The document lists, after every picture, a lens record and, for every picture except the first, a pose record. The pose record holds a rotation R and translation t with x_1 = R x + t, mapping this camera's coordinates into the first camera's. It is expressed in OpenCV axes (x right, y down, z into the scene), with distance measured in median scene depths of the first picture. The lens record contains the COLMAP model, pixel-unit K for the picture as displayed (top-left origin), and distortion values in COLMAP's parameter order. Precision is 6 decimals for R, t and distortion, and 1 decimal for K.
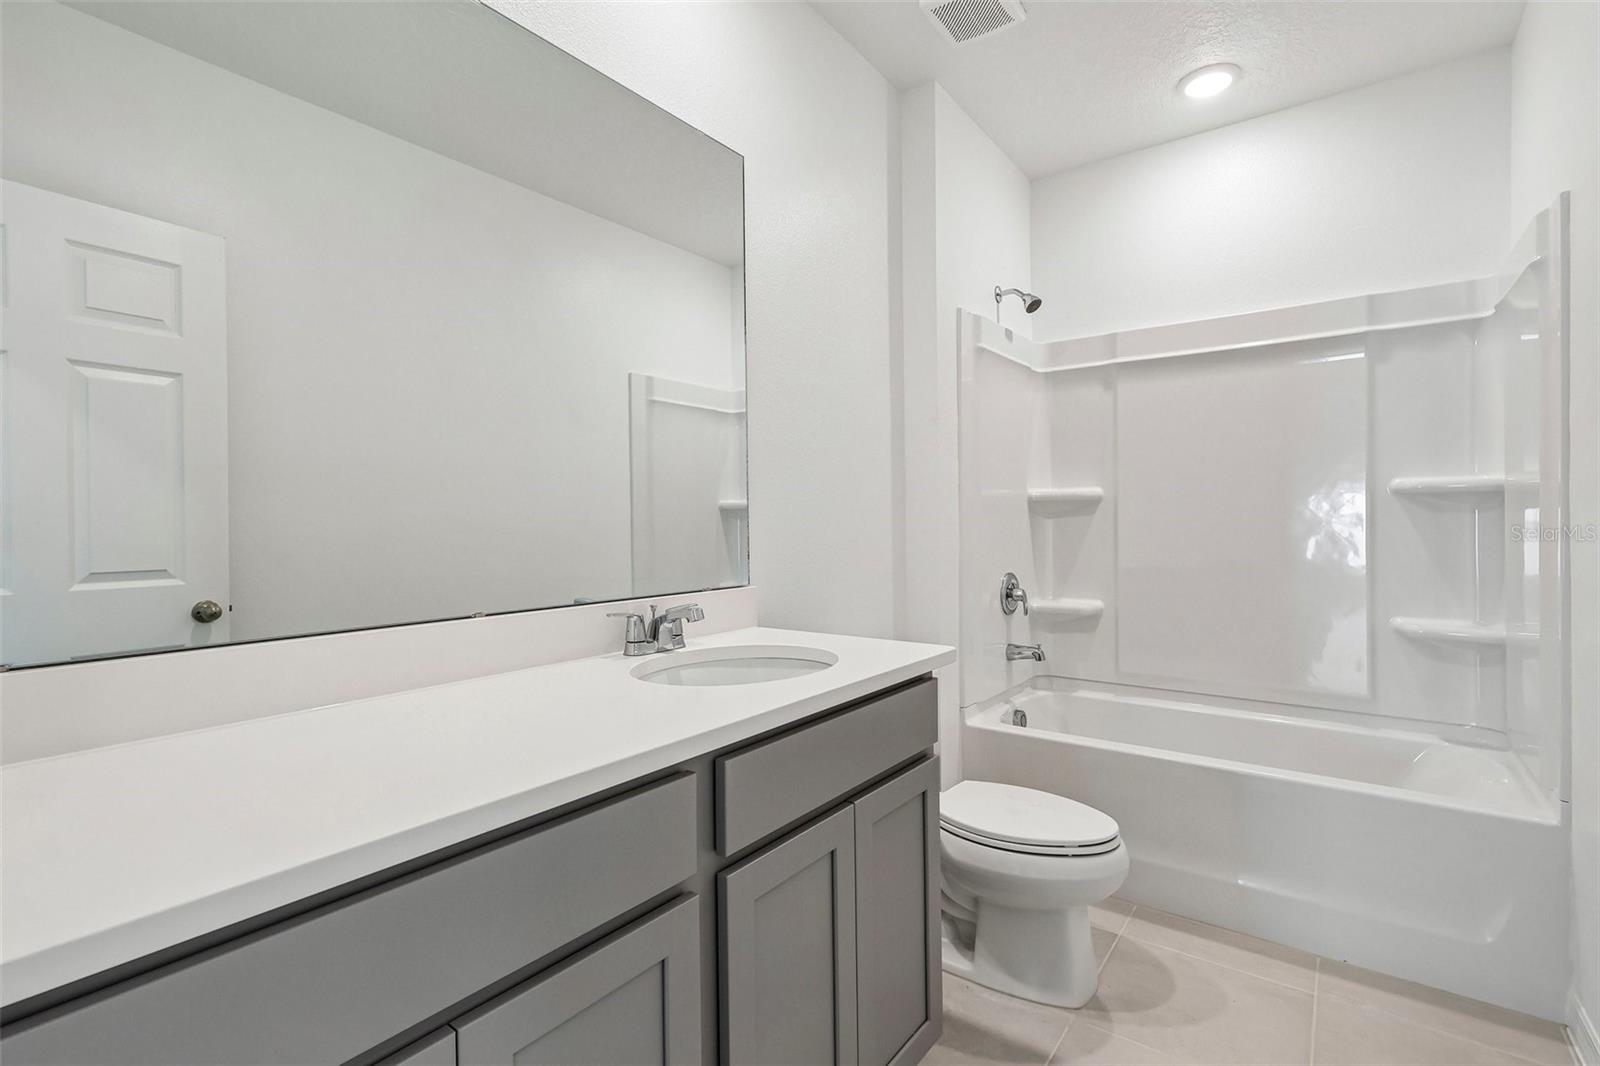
lens RADIAL K [[739.6, 0, 787.4], [0, 739.6, 524.3], [0, 0, 1]] dist [-0.008555, 0.001233]
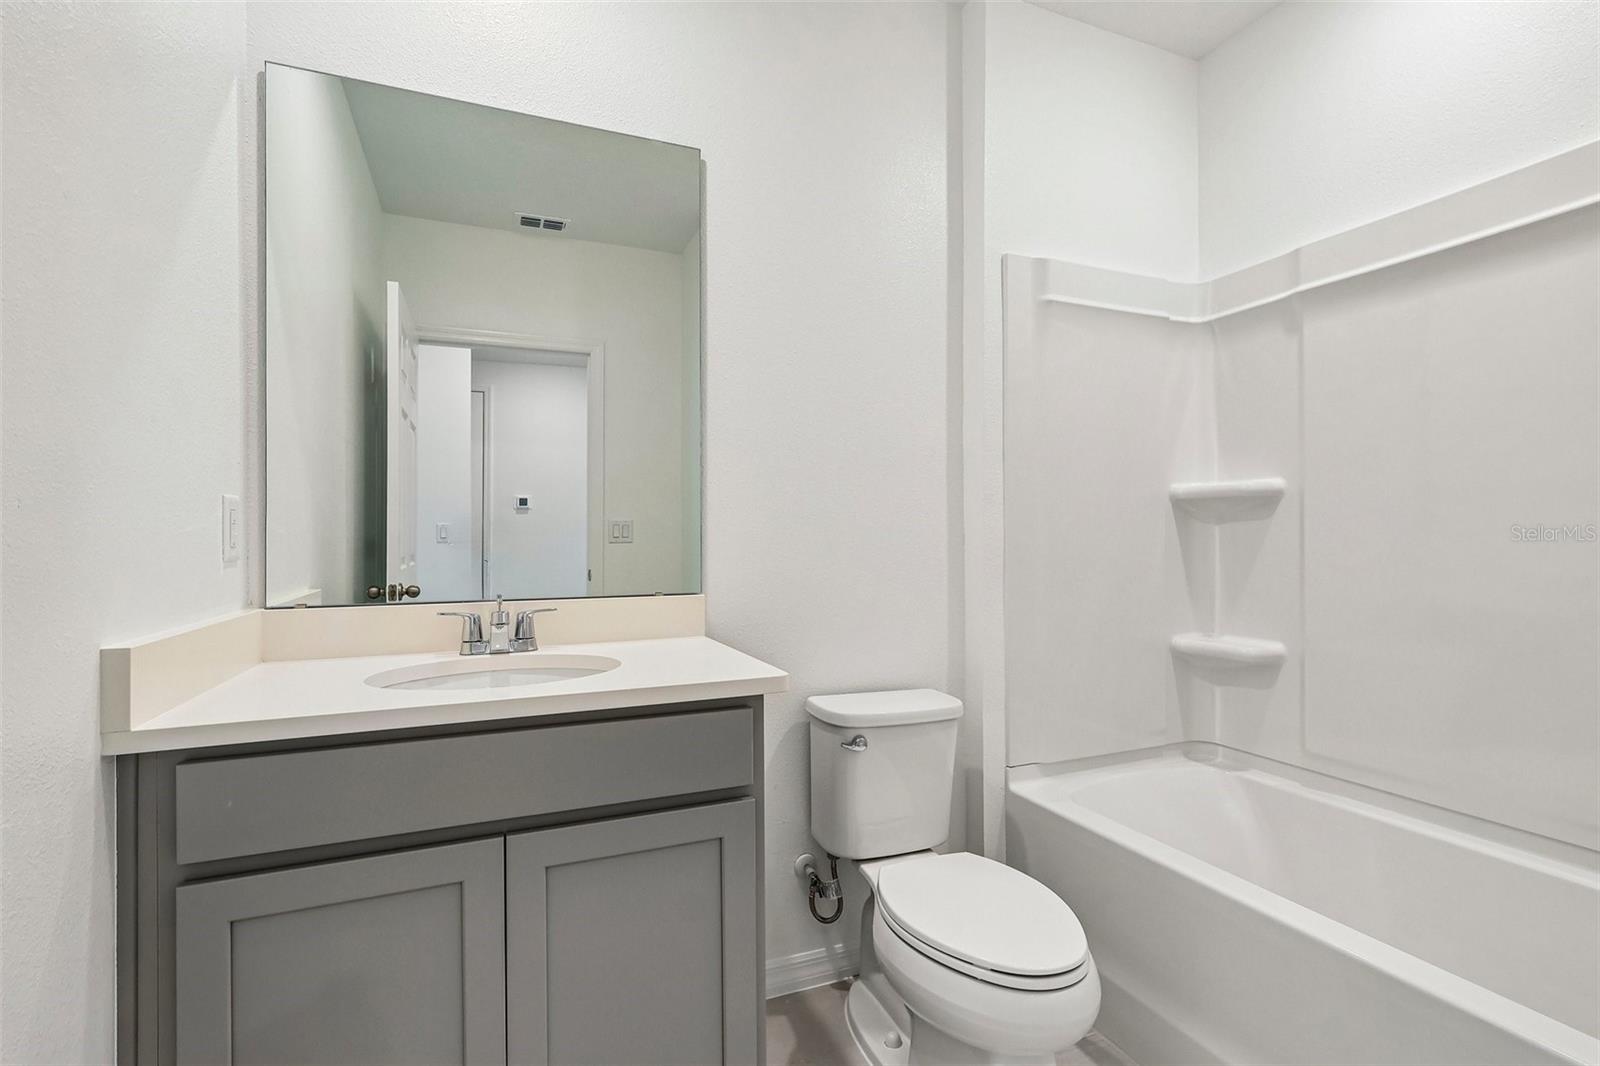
lens RADIAL K [[739.6, 0, 800.6], [0, 739.6, 531.6], [0, 0, 1]] dist [-0.008555, 0.001233]
pose [[0.871601, -0.003213, -0.490205, 0.370397], [-0.003767, 0.999905, -0.013252, 0.011441], [0.490201, 0.013397, 0.871506, 0.186985]]
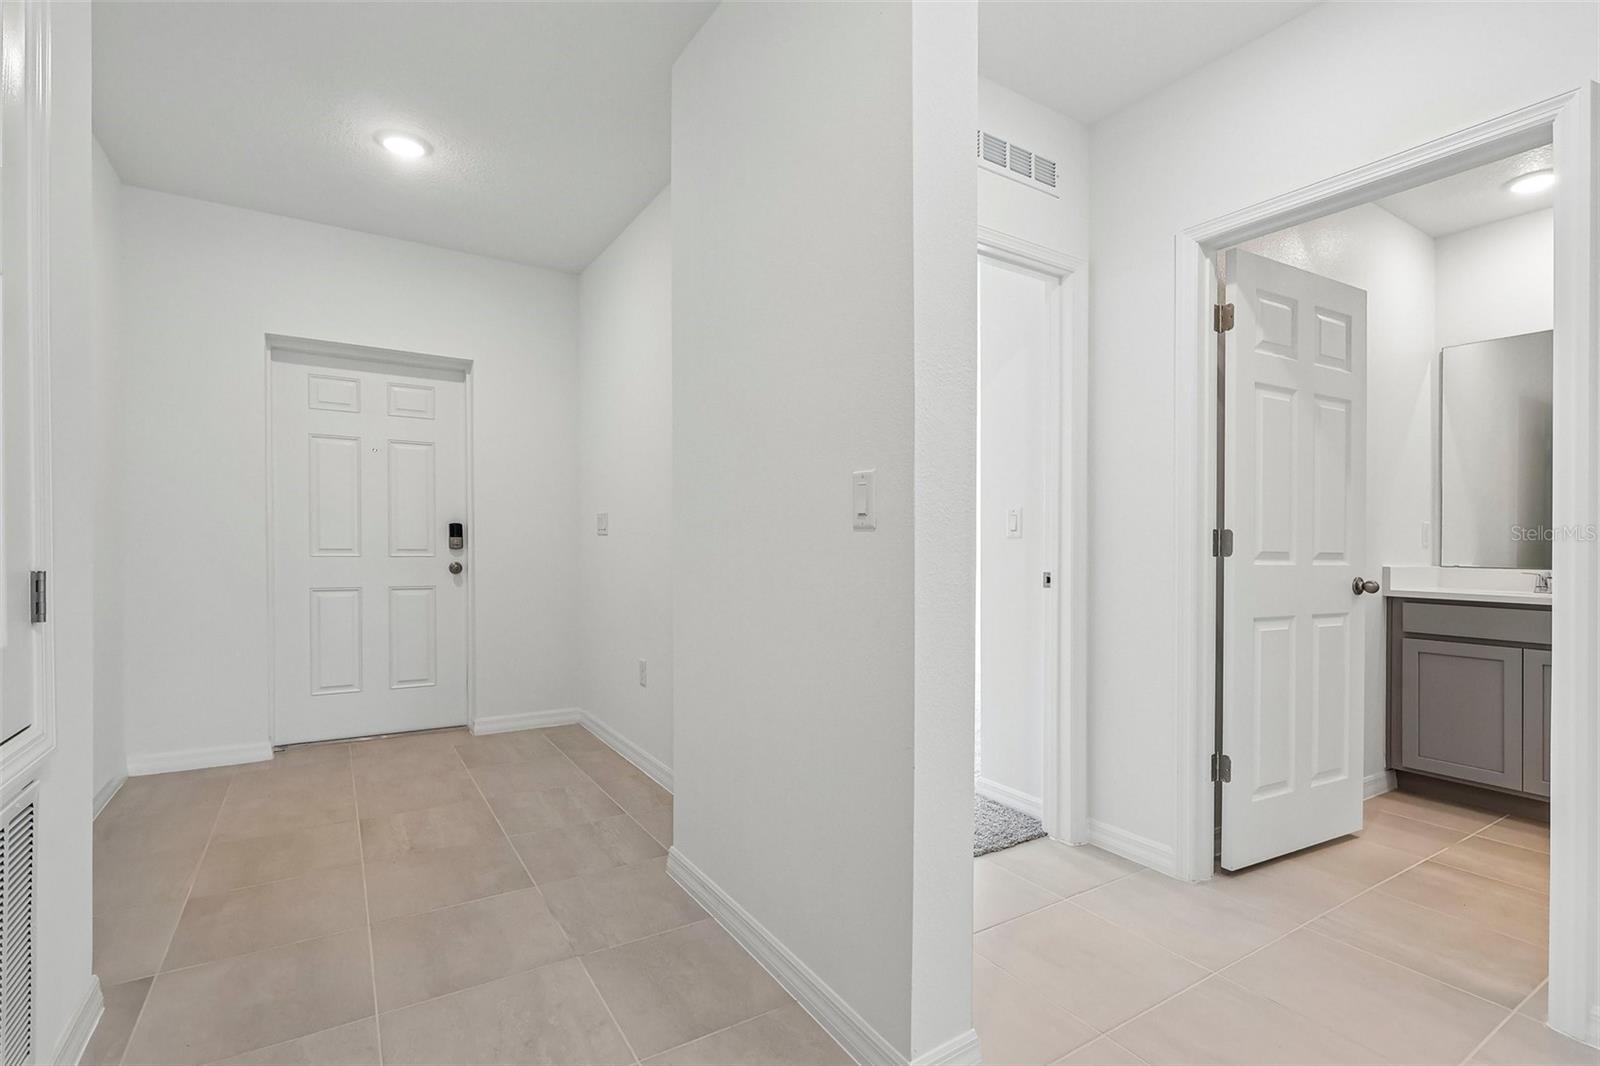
lens RADIAL K [[739.6, 0, 790.3], [0, 739.6, 546.3], [0, 0, 1]] dist [-0.008555, 0.001233]
pose [[-0.352388, 0.000203, -0.935854, 1.411745], [-0.012327, 0.999912, 0.004859, 0.032108], [0.935773, 0.013249, -0.352355, -0.165237]]
